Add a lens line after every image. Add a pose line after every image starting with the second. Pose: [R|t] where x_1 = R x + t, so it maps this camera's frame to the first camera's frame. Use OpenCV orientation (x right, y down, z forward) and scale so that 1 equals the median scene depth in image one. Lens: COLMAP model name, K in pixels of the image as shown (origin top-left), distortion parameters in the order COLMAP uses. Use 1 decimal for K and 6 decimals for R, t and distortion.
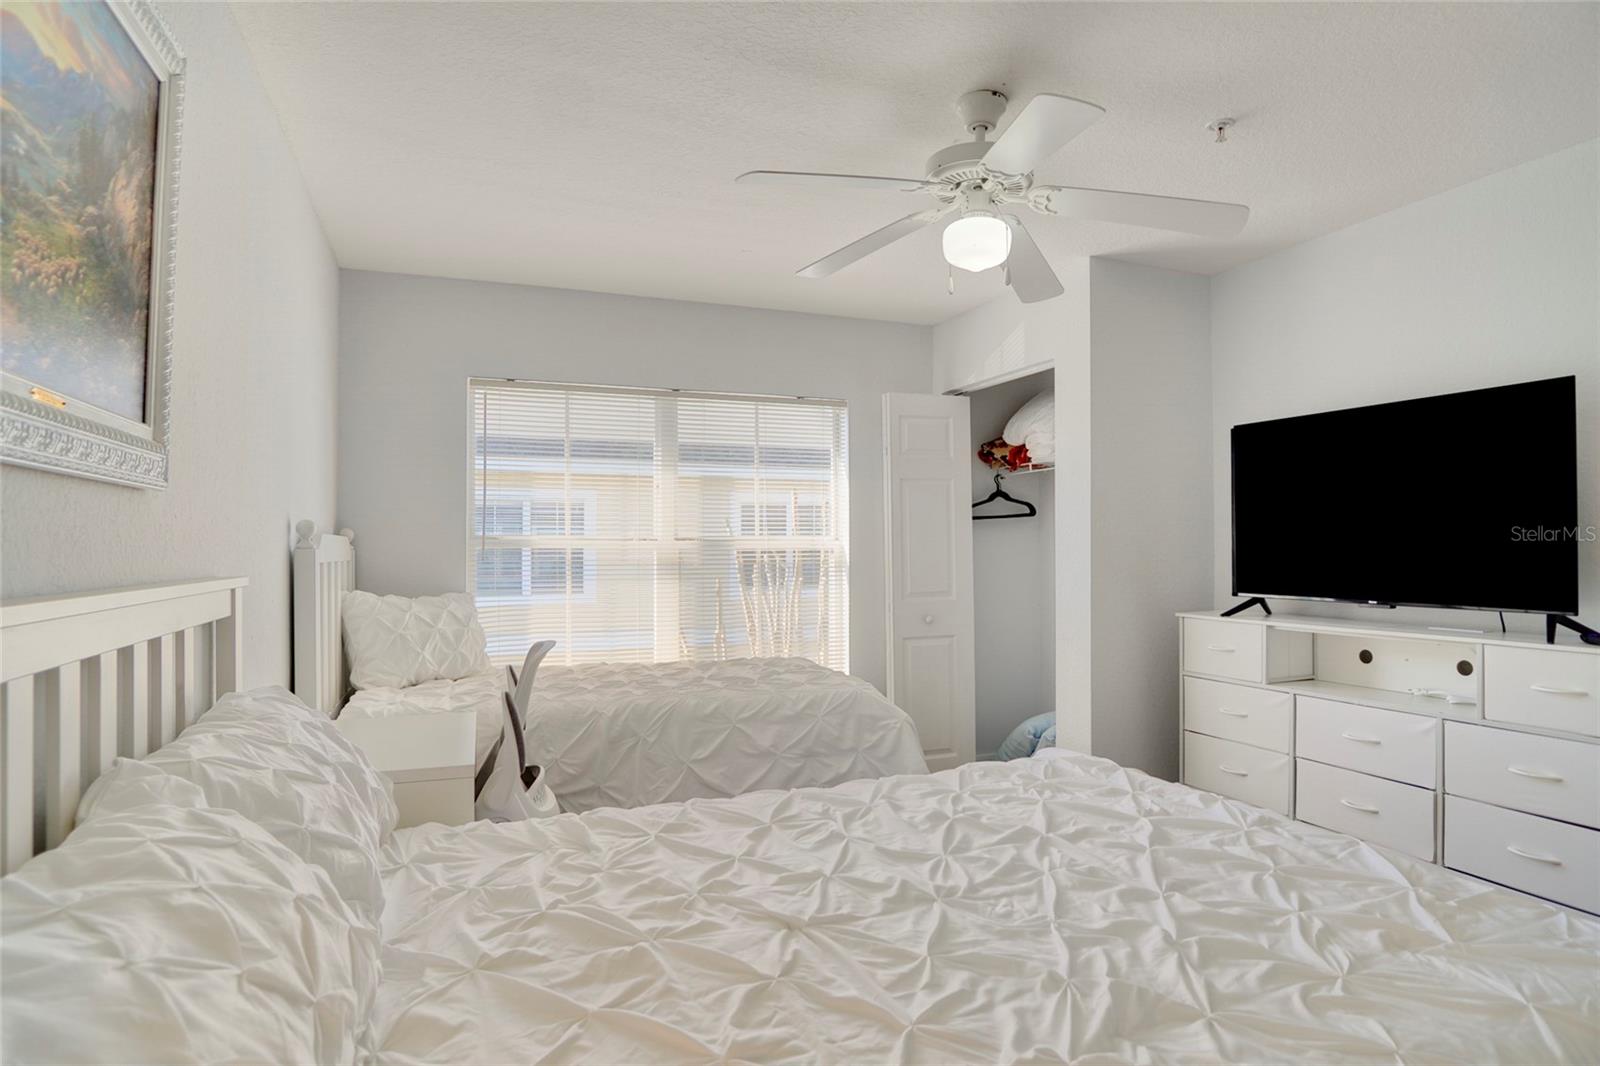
lens RADIAL K [[871.4, 0, 800.0], [0, 871.4, 533.0], [0, 0, 1]] dist [-0.020347, -0.000038]
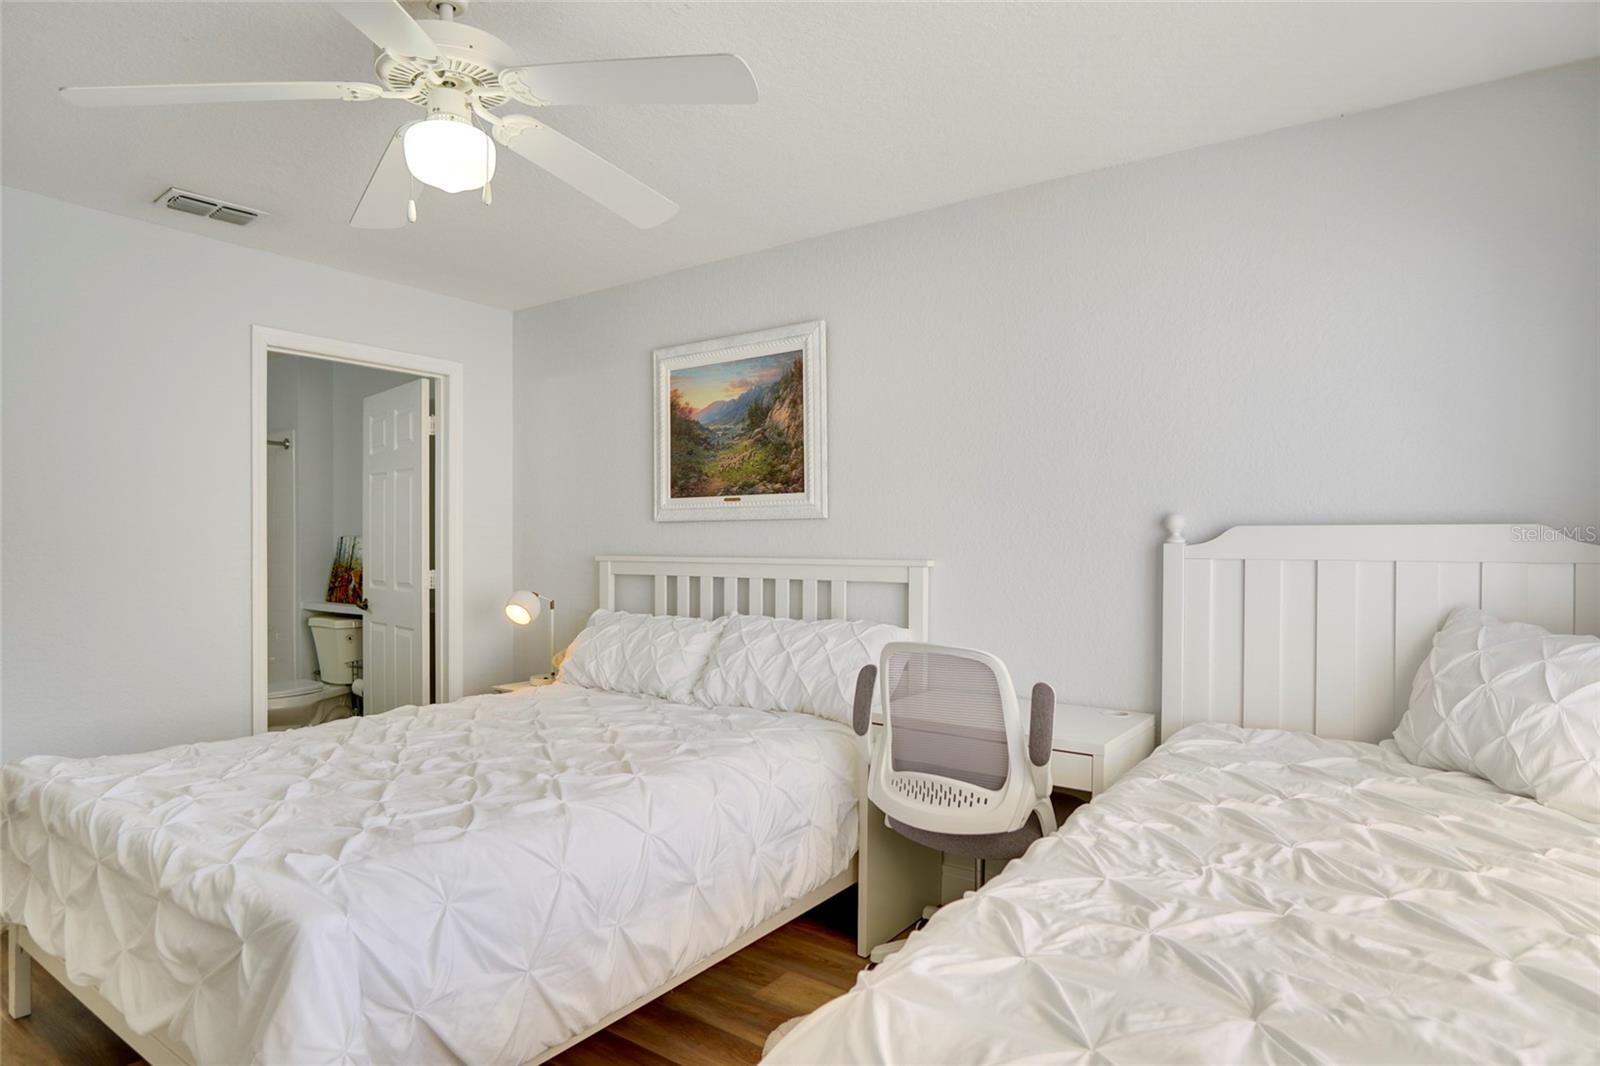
lens RADIAL K [[917.6, 0, 796.5], [0, 917.6, 558.0], [0, 0, 1]] dist [-0.020469, 0.000695]
pose [[-0.836747, 0.000328, -0.547590, 0.276470], [0.002860, 0.999989, -0.003771, 0.028702], [0.547583, -0.004721, -0.836738, 1.272501]]
